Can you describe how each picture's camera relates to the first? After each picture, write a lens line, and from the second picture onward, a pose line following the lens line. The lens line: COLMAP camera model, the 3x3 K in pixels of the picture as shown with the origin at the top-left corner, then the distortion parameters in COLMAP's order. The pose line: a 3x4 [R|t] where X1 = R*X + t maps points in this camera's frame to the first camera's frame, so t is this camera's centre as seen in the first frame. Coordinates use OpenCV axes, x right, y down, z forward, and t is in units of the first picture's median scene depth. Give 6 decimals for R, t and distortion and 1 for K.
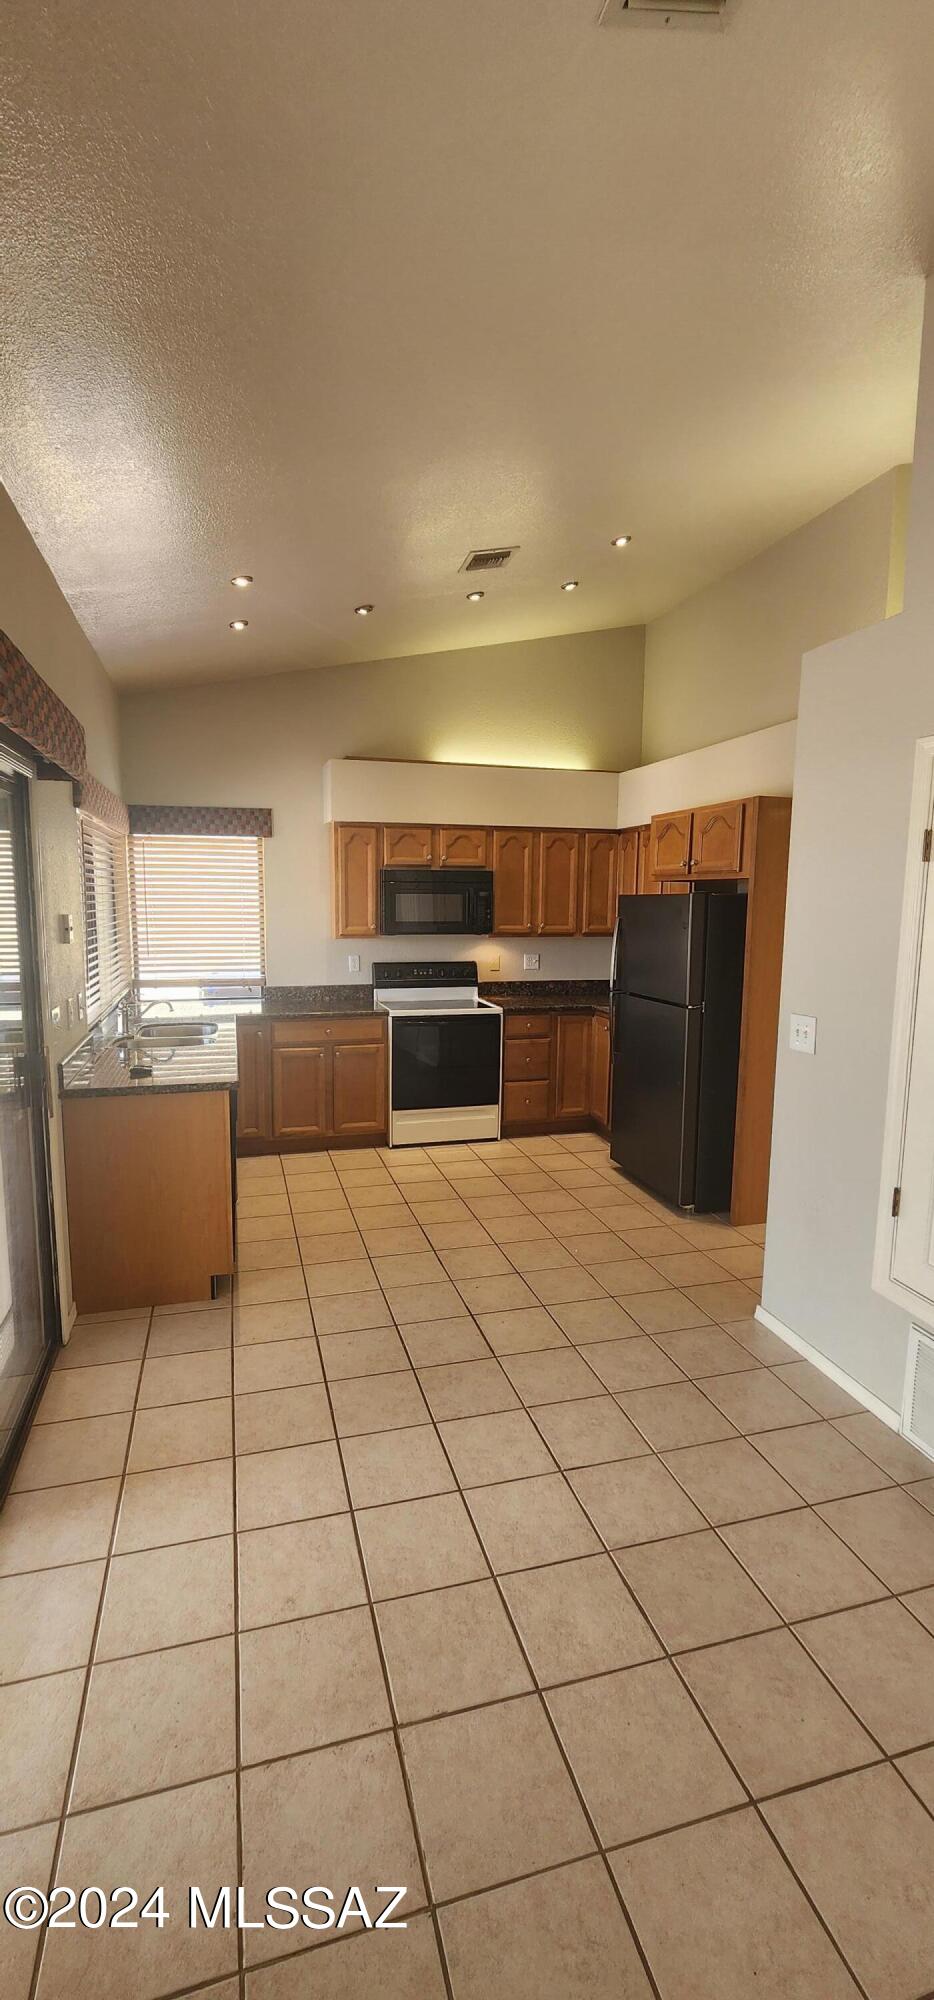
lens RADIAL K [[820.3, 0, 466.1], [0, 820.3, 1000.2], [0, 0, 1]] dist [-0.003741, -0.000182]
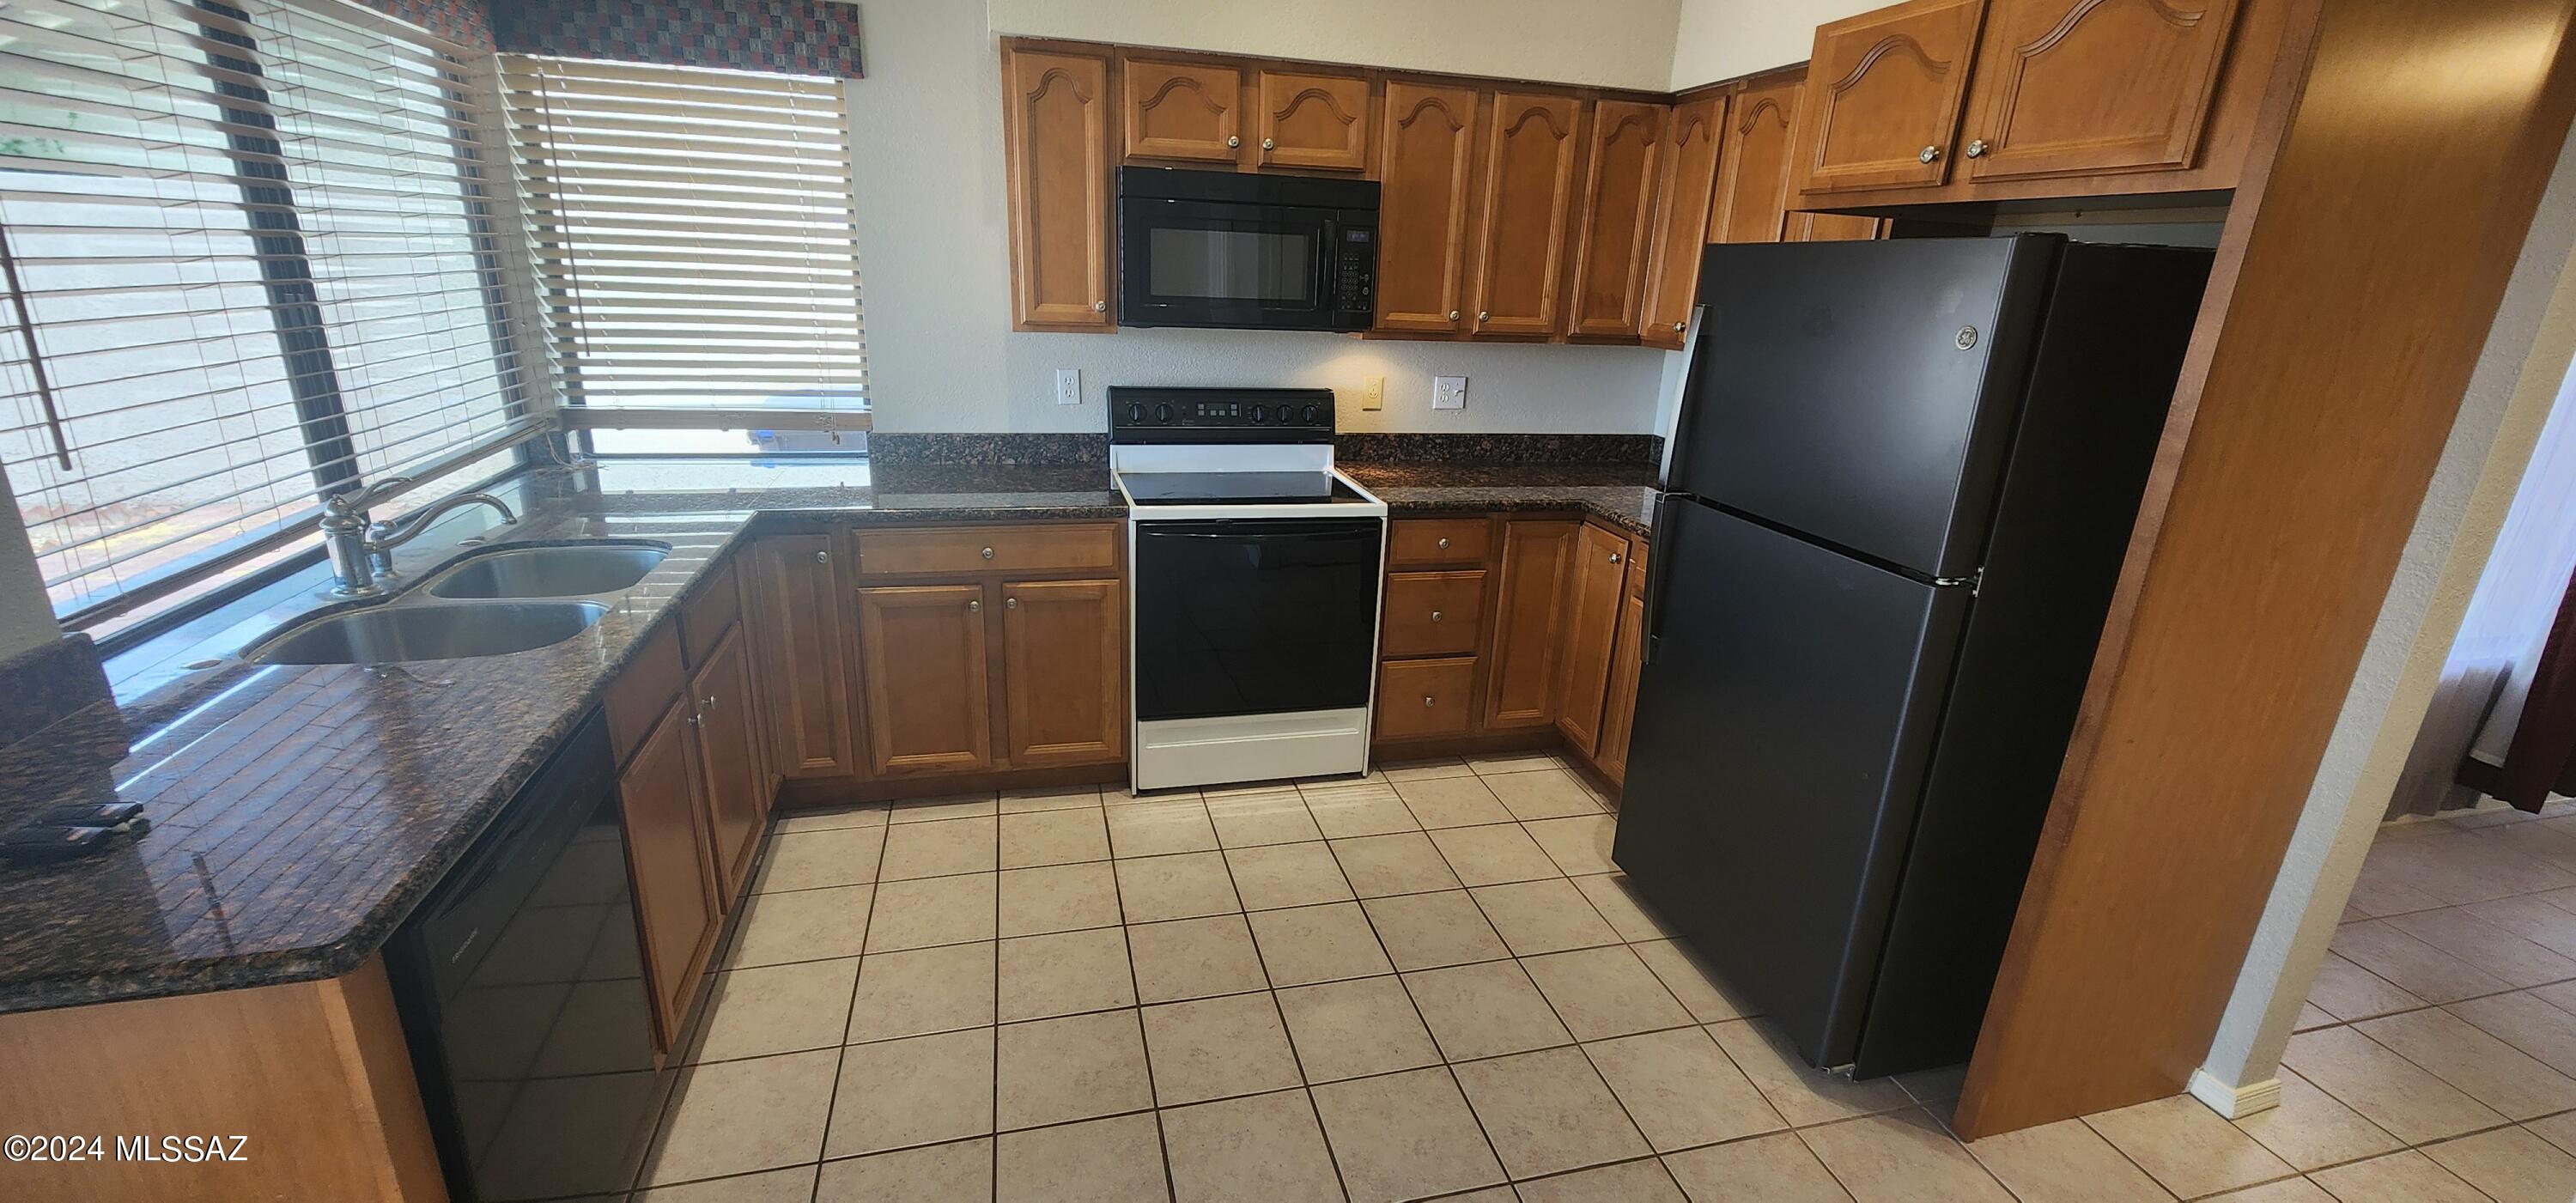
lens RADIAL K [[1056.6, 0, 1290.6], [0, 1056.6, 611.7], [0, 0, 1]] dist [-0.003741, -0.000182]
pose [[0.999017, 0.040152, -0.018761, 0.004758], [-0.035822, 0.980816, 0.191614, -0.040810], [0.026094, -0.190754, 0.981291, 0.415289]]
